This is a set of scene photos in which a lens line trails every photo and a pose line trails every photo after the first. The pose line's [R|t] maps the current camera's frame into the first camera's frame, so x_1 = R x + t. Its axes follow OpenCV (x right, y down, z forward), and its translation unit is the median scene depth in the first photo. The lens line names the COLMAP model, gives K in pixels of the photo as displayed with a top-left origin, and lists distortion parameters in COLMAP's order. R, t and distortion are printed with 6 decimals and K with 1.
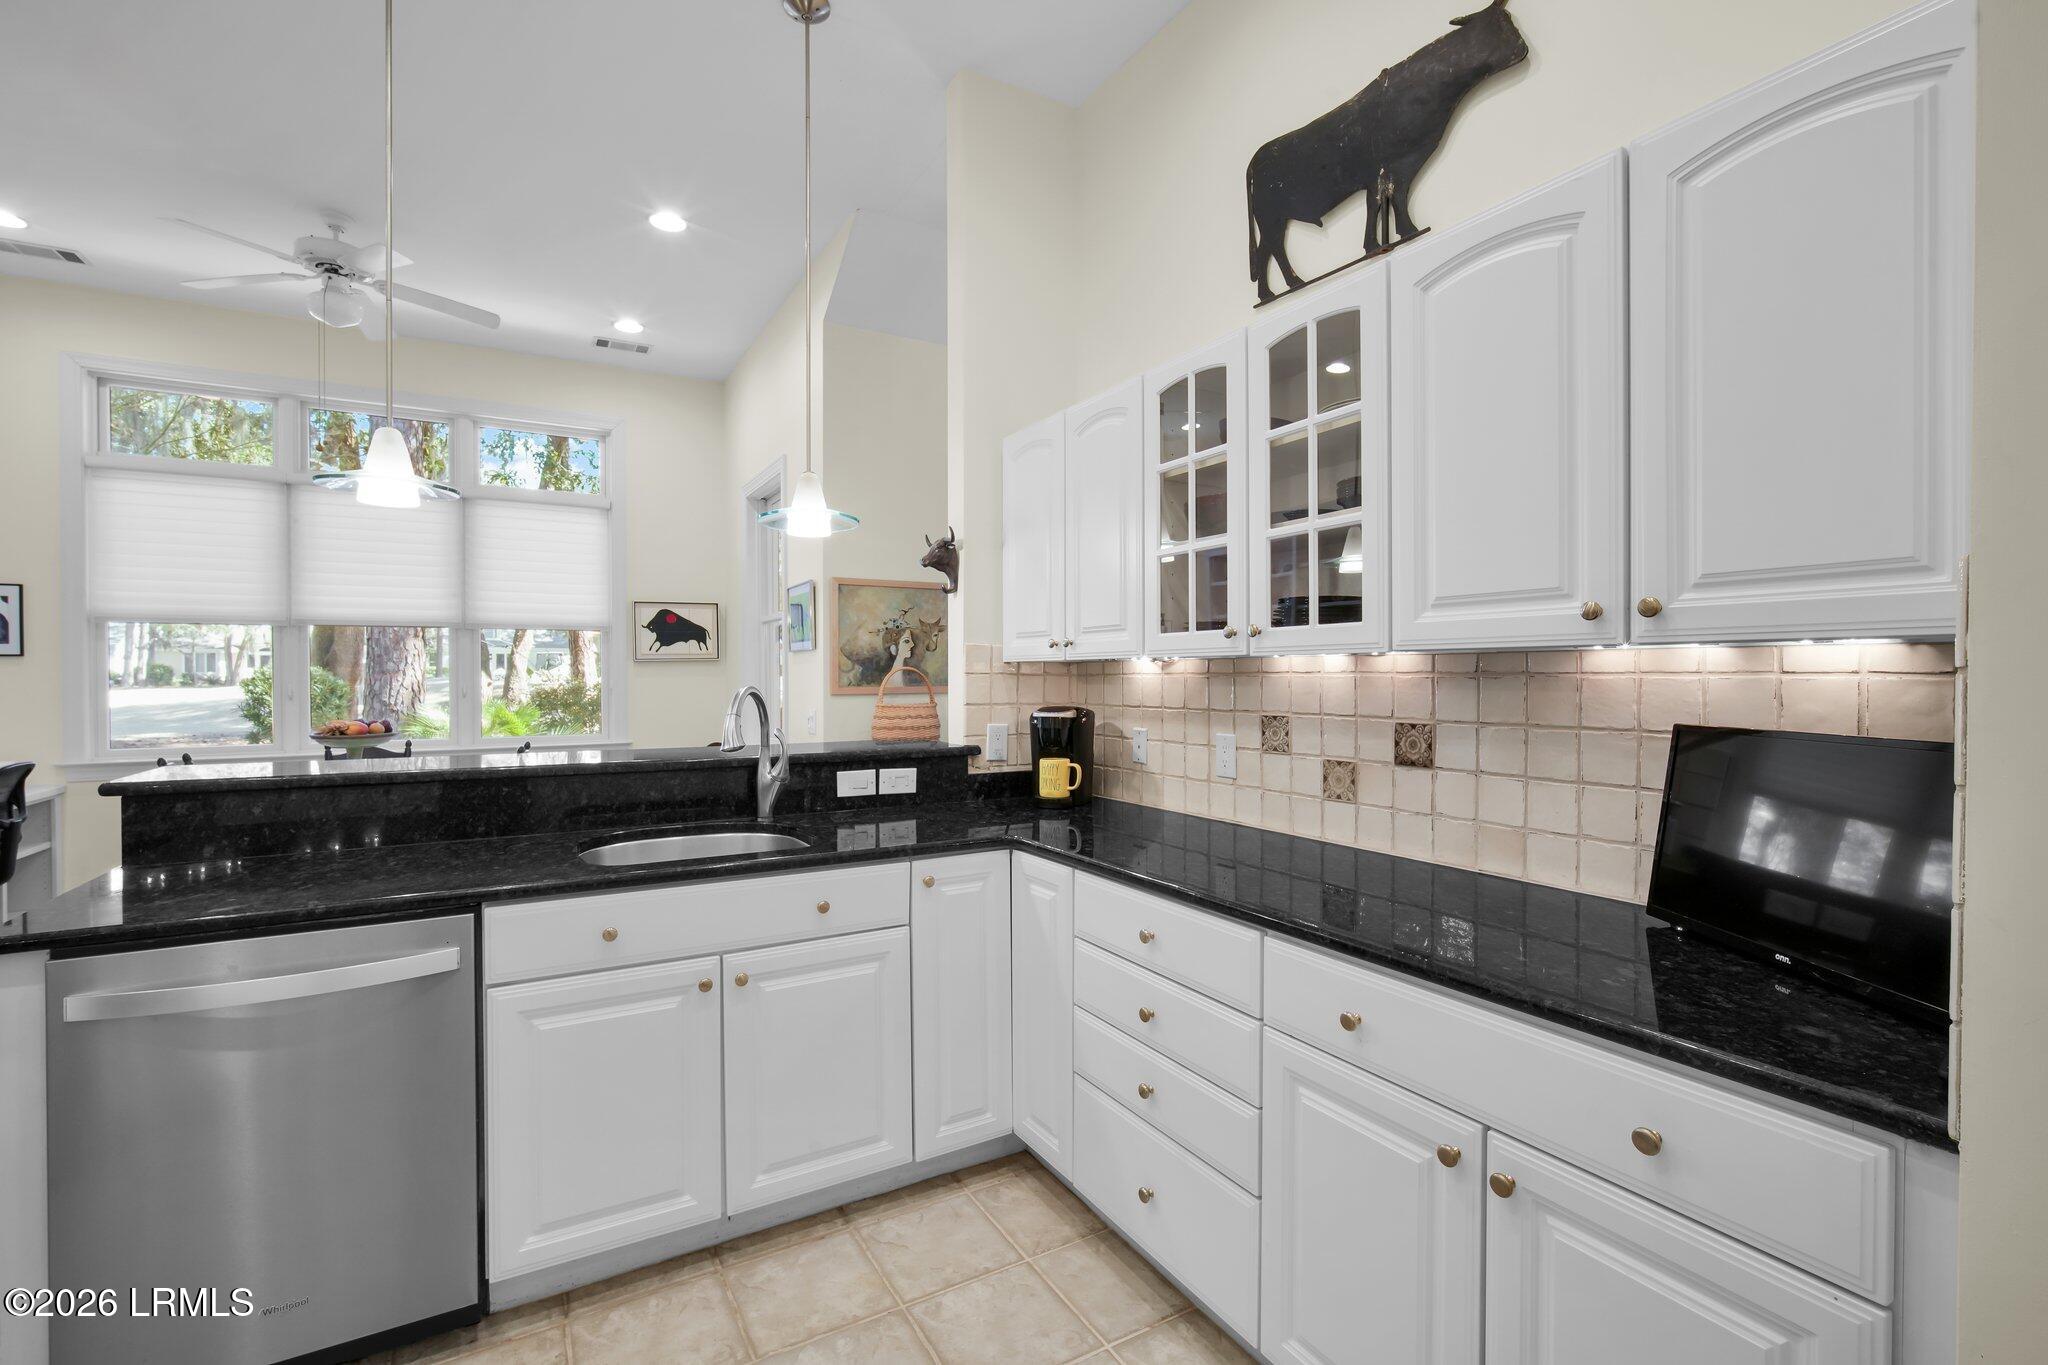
lens RADIAL K [[898.9, 0, 1003.4], [0, 898.9, 686.0], [0, 0, 1]] dist [-0.008740, 0.003089]
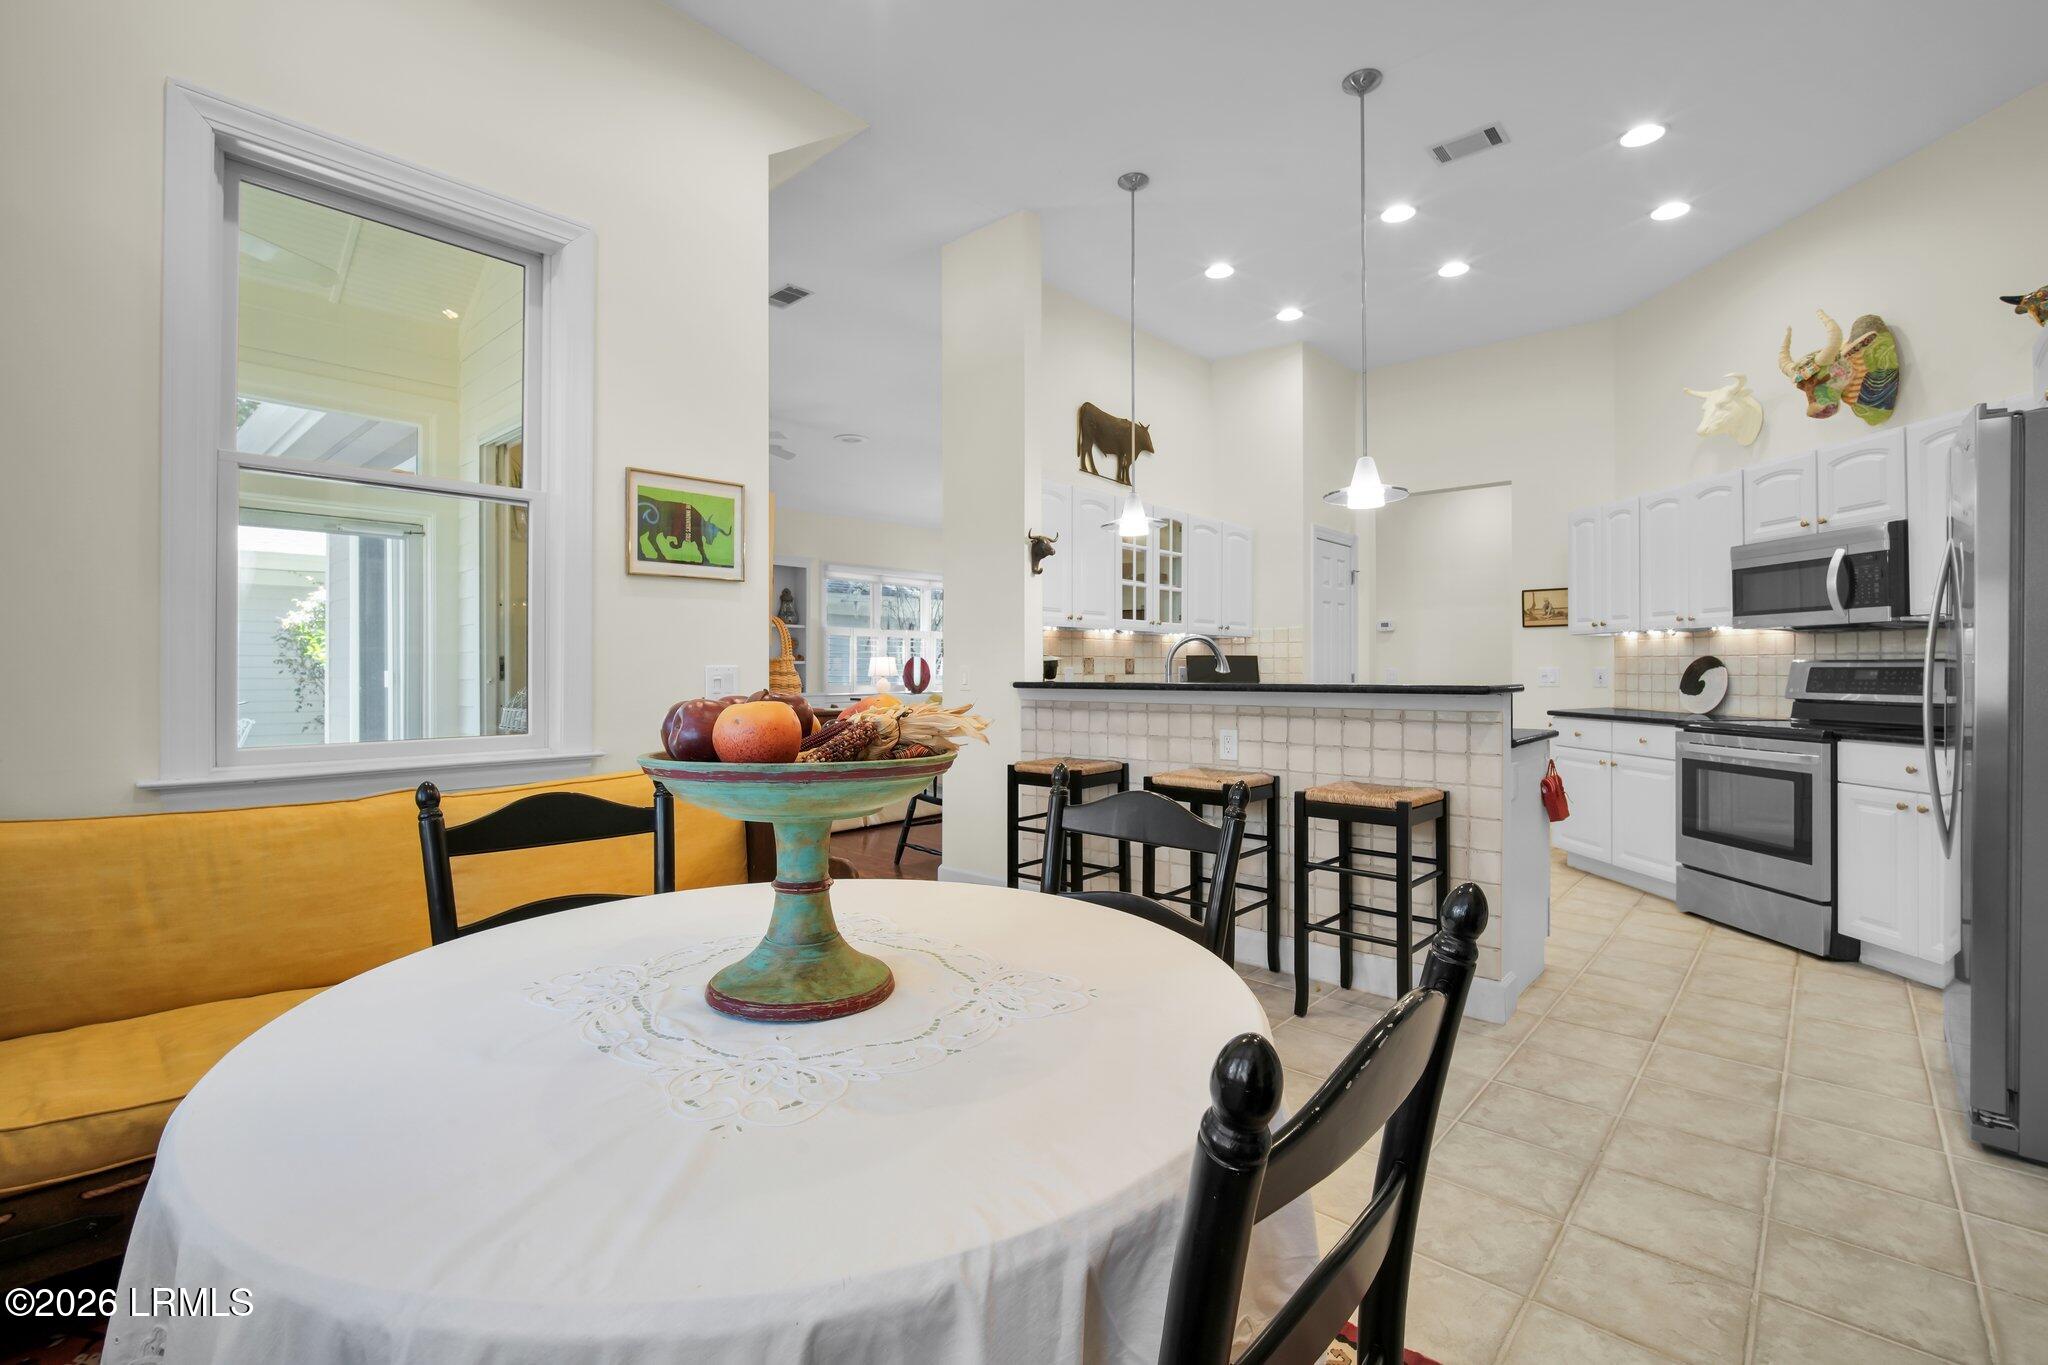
lens RADIAL K [[898.9, 0, 1016.9], [0, 898.9, 660.2], [0, 0, 1]] dist [-0.008740, 0.003089]
pose [[-0.302841, 0.012993, 0.952953, -1.757293], [0.012446, 0.999876, -0.009677, 0.058337], [-0.952960, 0.008930, -0.302965, 1.827406]]
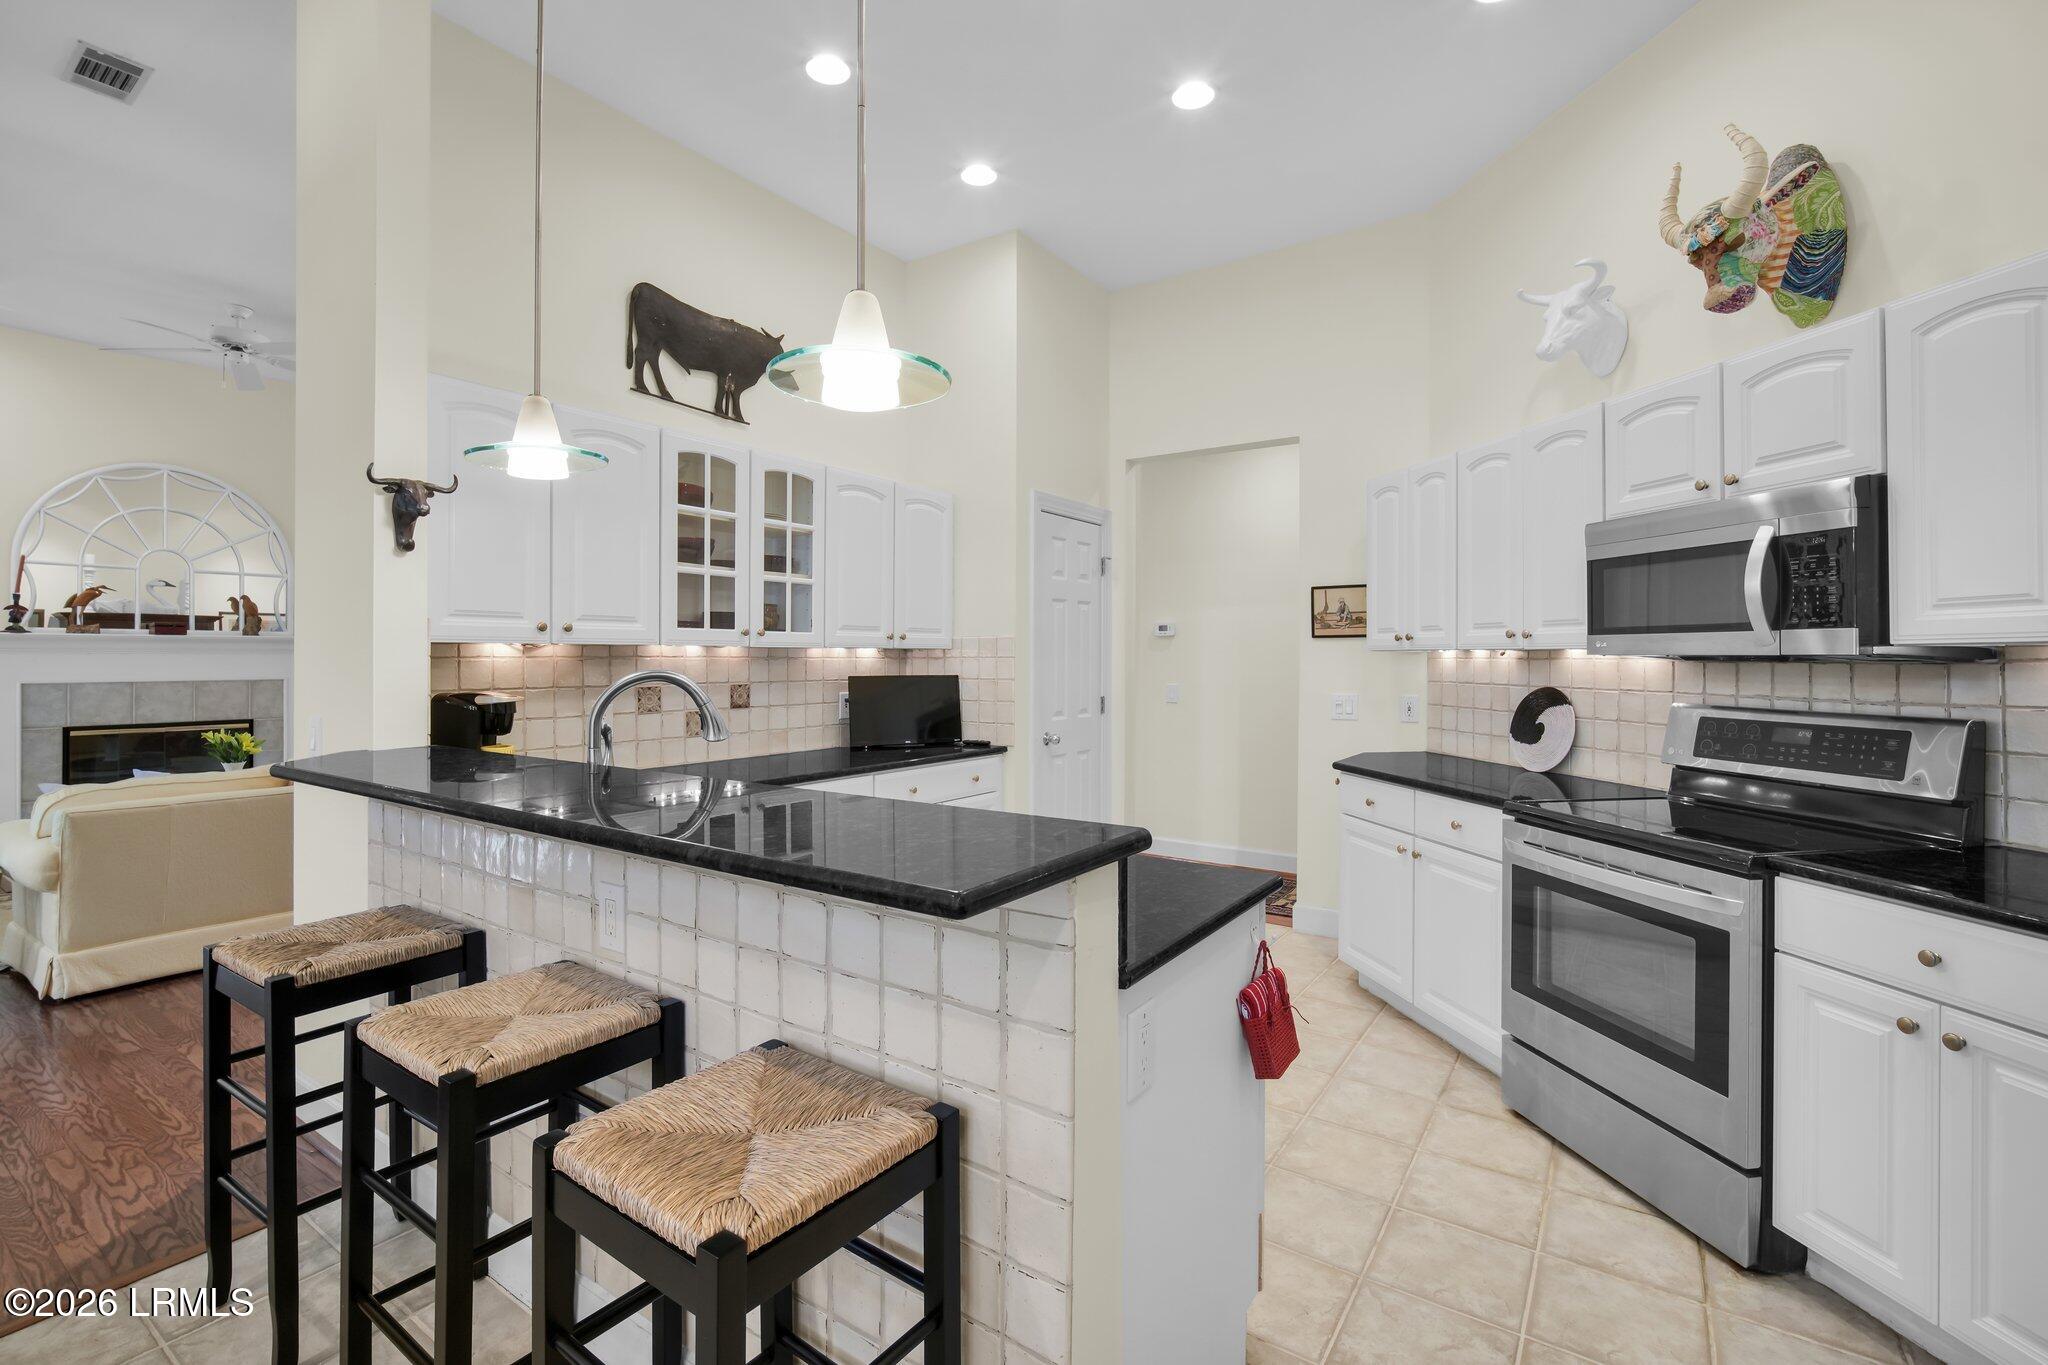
lens RADIAL K [[898.9, 0, 1011.0], [0, 898.9, 654.2], [0, 0, 1]] dist [-0.008740, 0.003089]
pose [[-0.421523, 0.005621, 0.906800, -1.212259], [0.011579, 0.999933, -0.000815, -0.010476], [-0.906744, 0.010156, -0.421560, 1.067120]]
